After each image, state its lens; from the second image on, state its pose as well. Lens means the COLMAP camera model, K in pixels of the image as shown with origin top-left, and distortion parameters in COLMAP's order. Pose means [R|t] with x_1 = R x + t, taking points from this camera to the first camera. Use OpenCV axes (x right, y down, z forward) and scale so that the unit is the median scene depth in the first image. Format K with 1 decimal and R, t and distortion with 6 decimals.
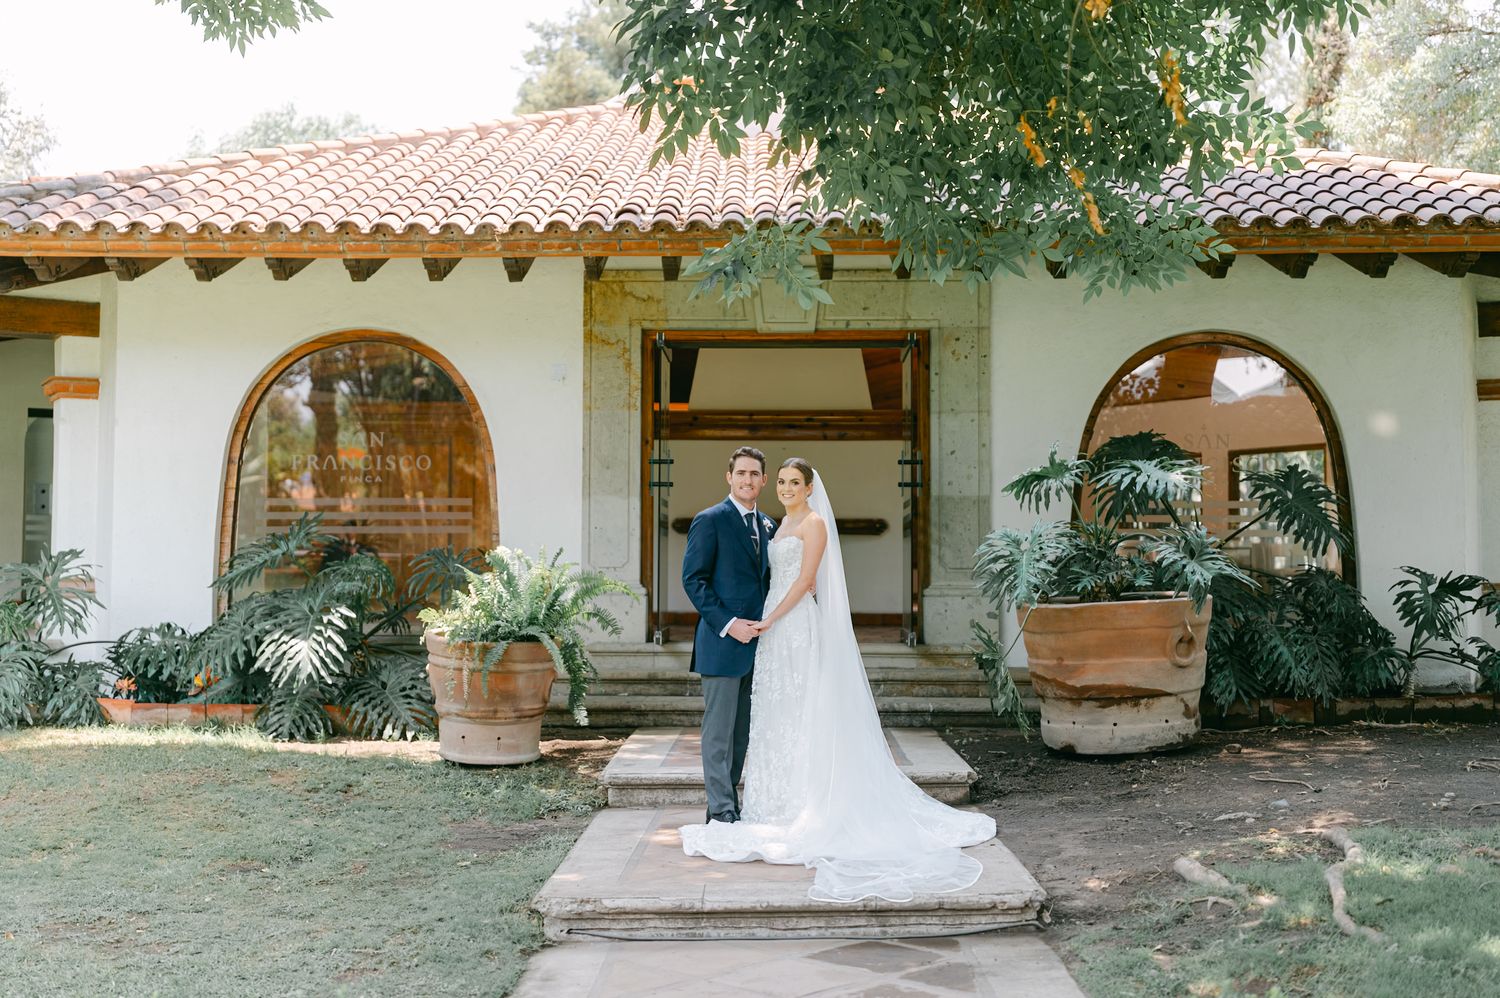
lens RADIAL K [[1717.2, 0, 739.6], [0, 1717.2, 487.3], [0, 0, 1]] dist [0.012368, -0.000908]
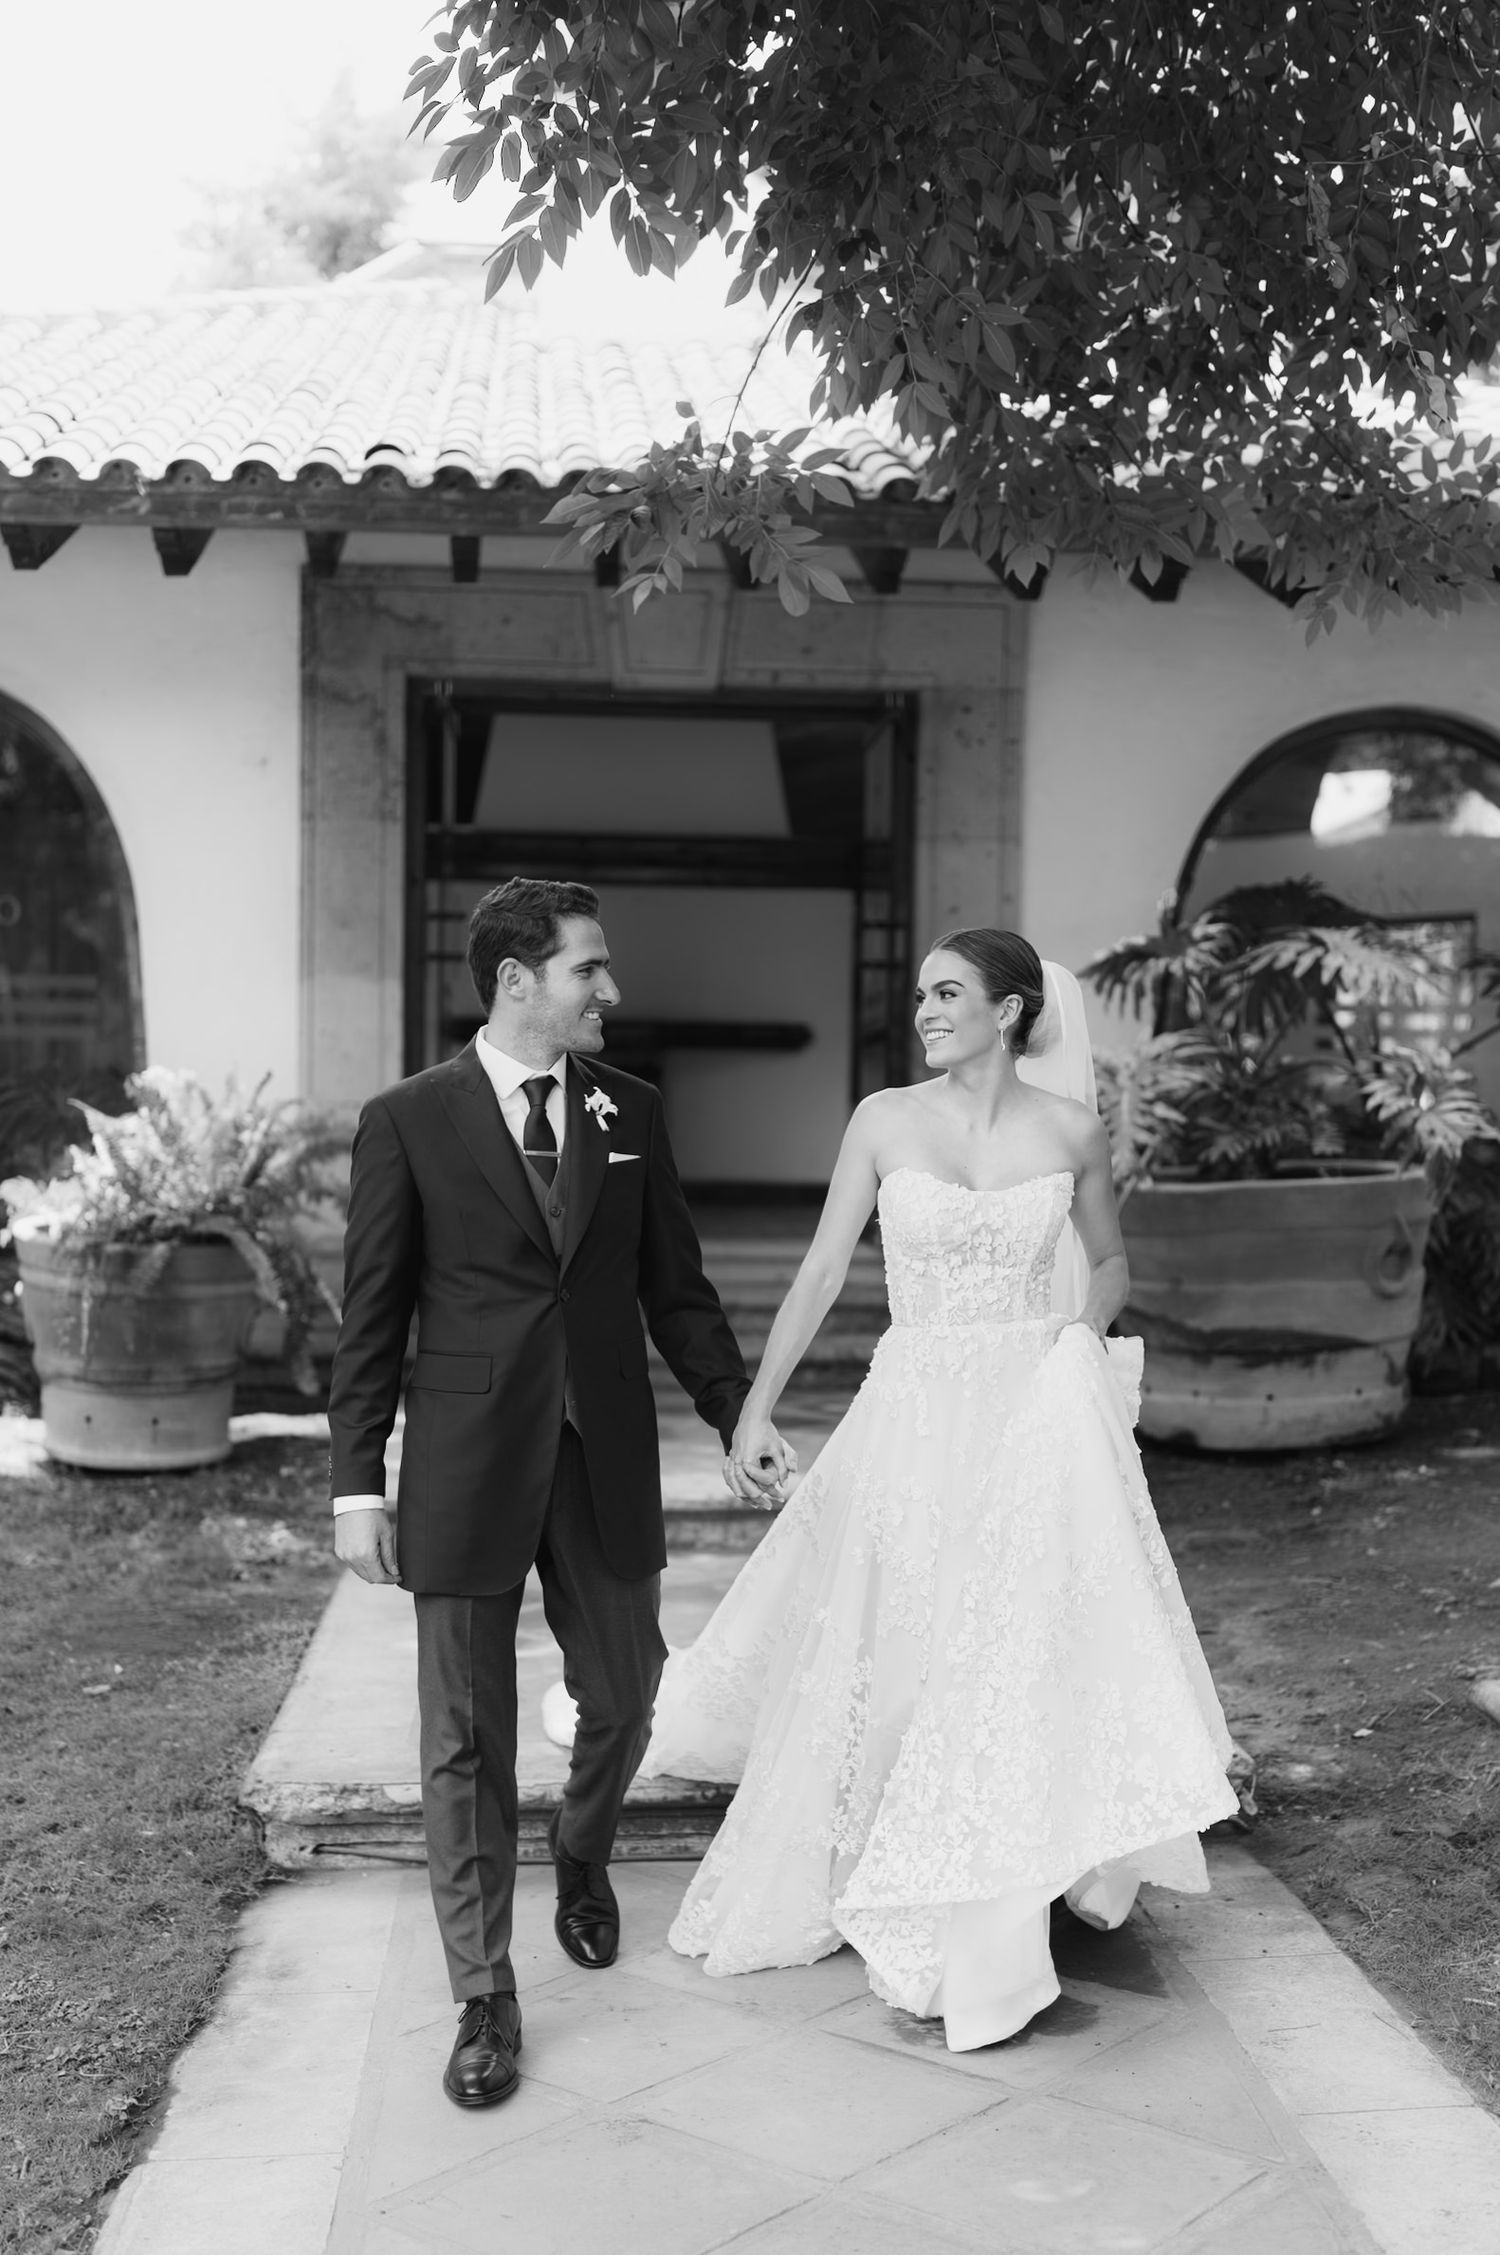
lens RADIAL K [[2681.0, 0, 803.2], [0, 2681.0, 1240.9], [0, 0, 1]] dist [-0.000712, 0.032211]
pose [[0.994315, 0.006357, 0.106290, -0.026799], [-0.016988, 0.994900, 0.099423, 0.001803], [-0.105115, -0.100663, 0.989352, 0.145887]]
